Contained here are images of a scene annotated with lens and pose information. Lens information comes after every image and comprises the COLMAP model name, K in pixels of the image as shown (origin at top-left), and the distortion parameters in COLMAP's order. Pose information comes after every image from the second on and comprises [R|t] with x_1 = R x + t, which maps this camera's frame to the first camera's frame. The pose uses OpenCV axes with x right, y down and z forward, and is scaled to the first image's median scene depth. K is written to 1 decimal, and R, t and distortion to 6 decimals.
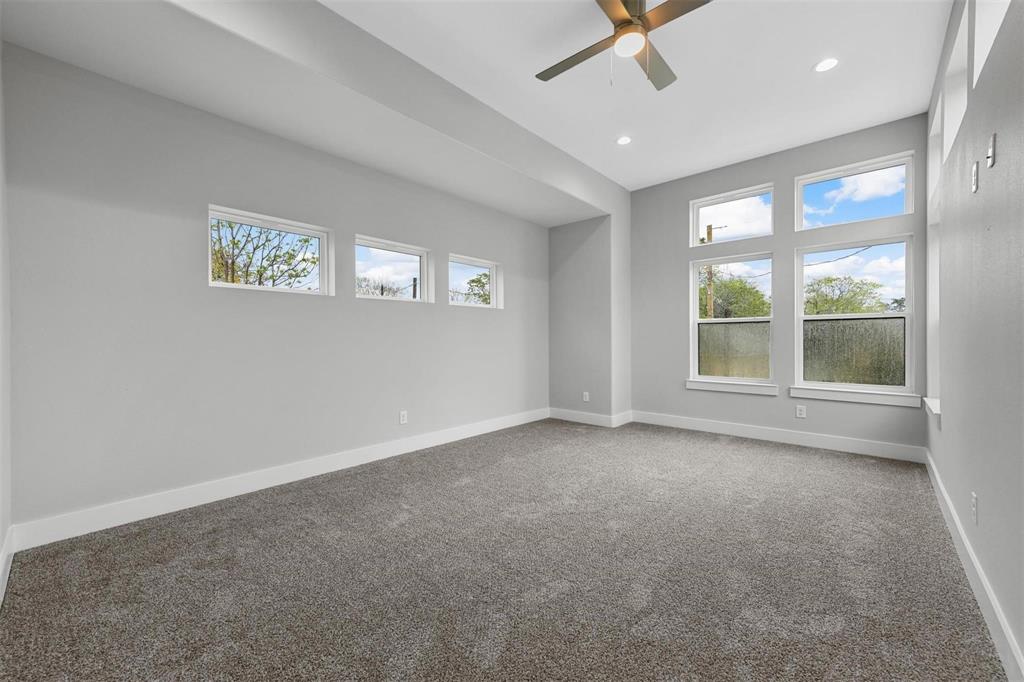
lens RADIAL K [[400.0, 0, 512.0], [0, 400.0, 341.0], [0, 0, 1]] dist [0.000701, 0.000087]
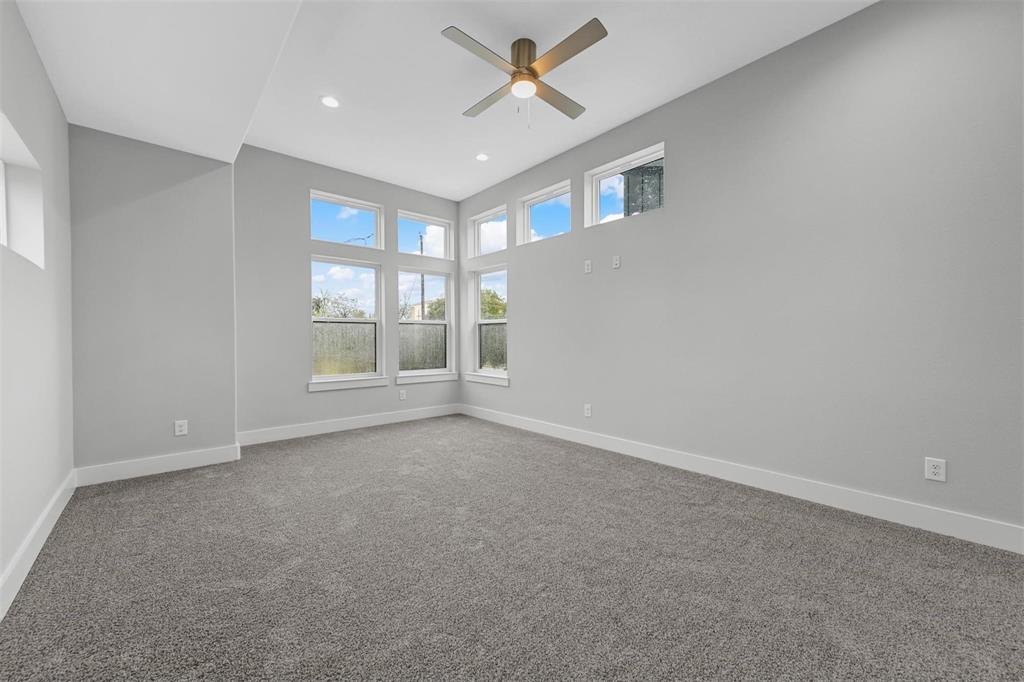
lens RADIAL K [[399.3, 0, 513.4], [0, 399.3, 341.5], [0, 0, 1]] dist [0.013085, 0.000215]
pose [[0.106237, -0.004691, 0.994330, -0.504108], [0.005333, 0.999977, 0.004148, 0.002271], [-0.994327, 0.004862, 0.106259, 0.509094]]
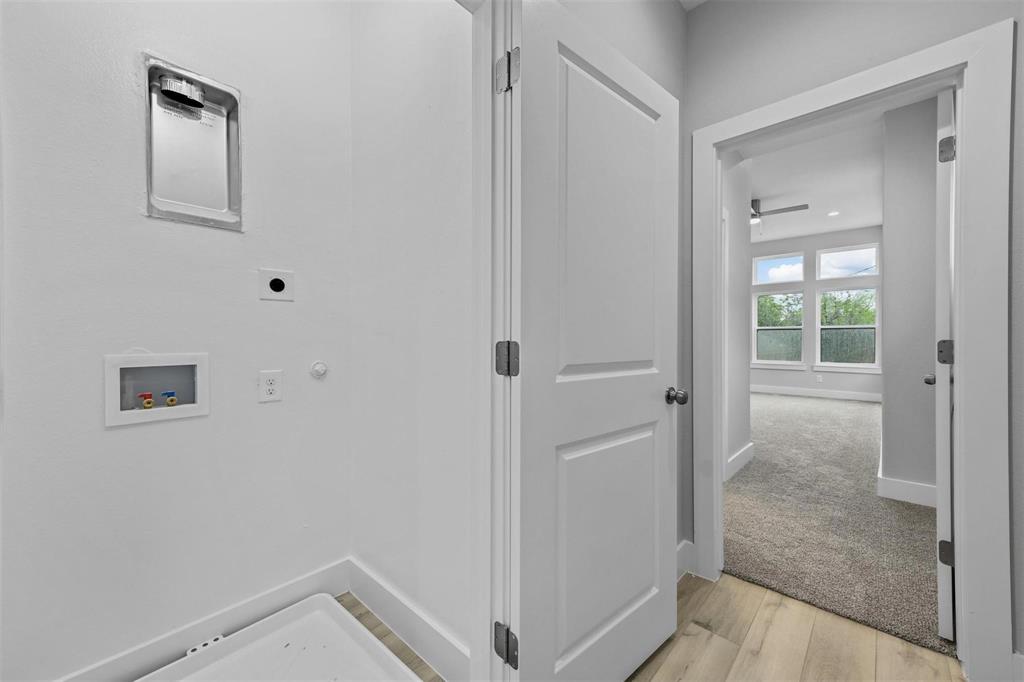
lens RADIAL K [[399.3, 0, 513.4], [0, 399.3, 341.5], [0, 0, 1]] dist [0.013085, 0.000215]
pose [[0.999968, 0.003256, -0.007357, -0.663292], [-0.003237, 0.999991, 0.002589, 0.005706], [0.007365, -0.002565, 0.999970, -0.850821]]
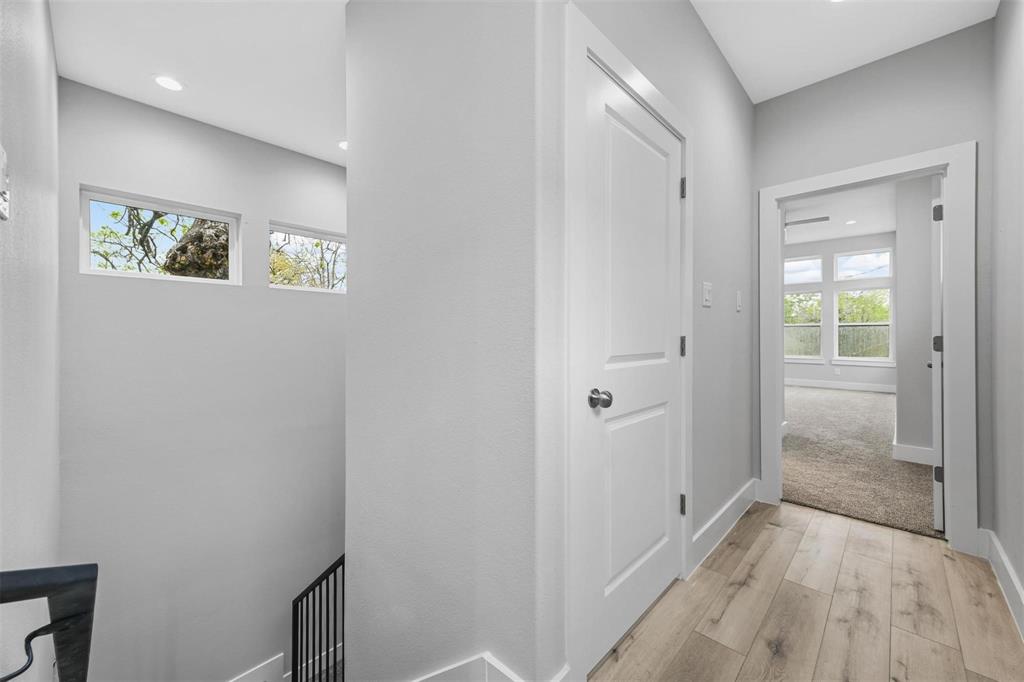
lens RADIAL K [[404.2, 0, 511.9], [0, 404.2, 333.7], [0, 0, 1]] dist [0.014009, 0.000201]
pose [[0.999774, 0.005946, -0.020433, -0.857143], [-0.006053, 0.999968, -0.005174, 0.007426], [0.020402, 0.005297, 0.999778, -1.065072]]
